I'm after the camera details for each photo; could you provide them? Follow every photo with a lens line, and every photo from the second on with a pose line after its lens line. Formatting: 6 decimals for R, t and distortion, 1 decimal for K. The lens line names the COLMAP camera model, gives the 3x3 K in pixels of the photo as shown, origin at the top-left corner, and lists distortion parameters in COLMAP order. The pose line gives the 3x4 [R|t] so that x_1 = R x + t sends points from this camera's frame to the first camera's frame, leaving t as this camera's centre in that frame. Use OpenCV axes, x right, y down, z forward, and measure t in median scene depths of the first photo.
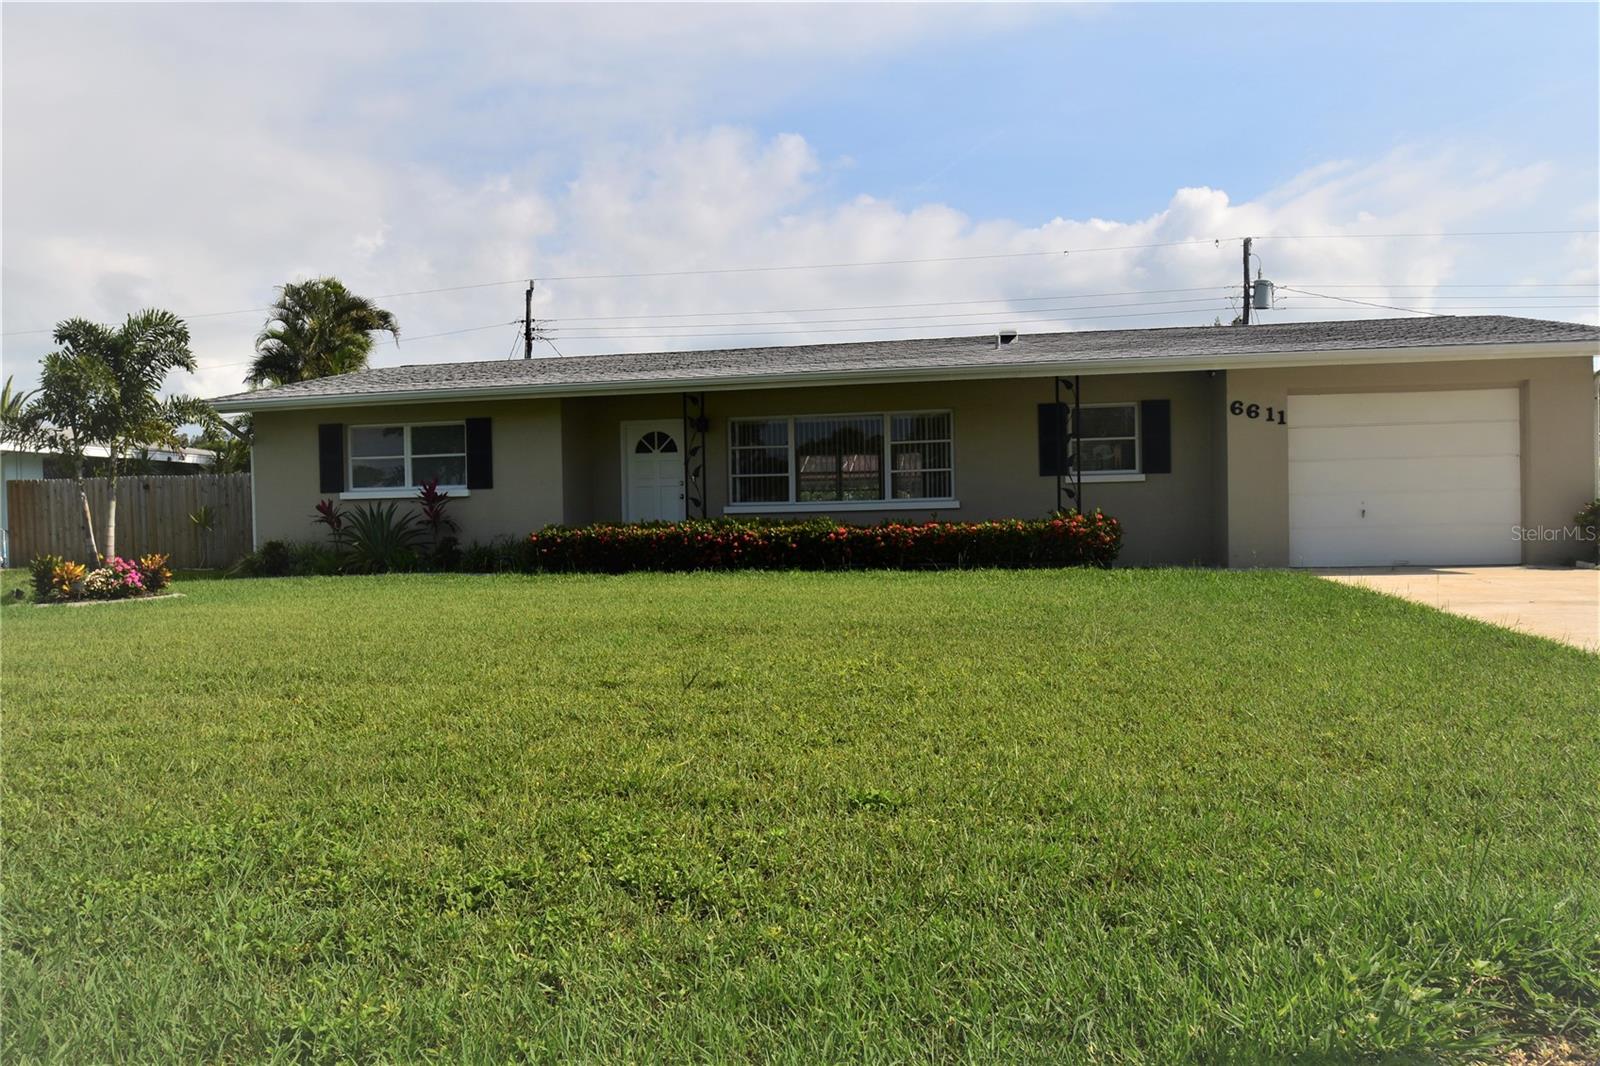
lens RADIAL K [[1158.6, 0, 800.0], [0, 1158.6, 533.0], [0, 0, 1]] dist [-0.040966, -0.003211]
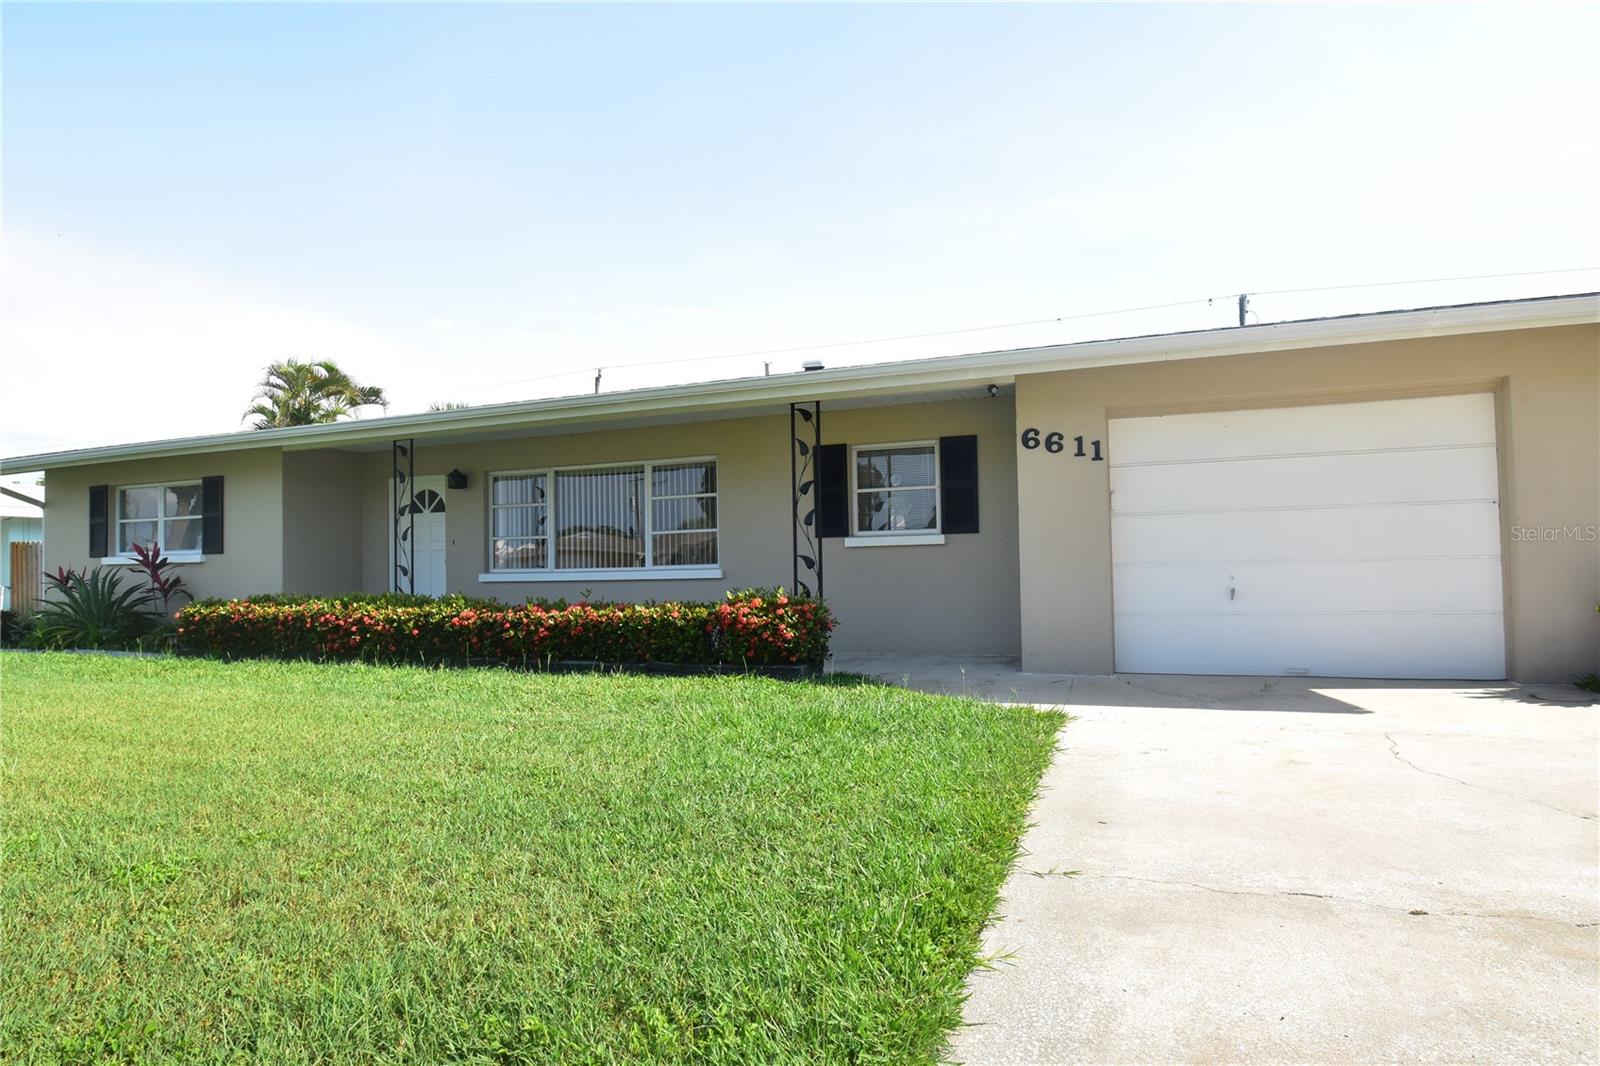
lens RADIAL K [[861.7, 0, 800.0], [0, 861.7, 533.0], [0, 0, 1]] dist [-0.030077, 0.000003]
pose [[0.982820, -0.004999, -0.184501, 0.329354], [-0.003712, 0.998896, -0.046835, -0.027360], [0.184531, 0.046715, 0.981716, 0.462254]]
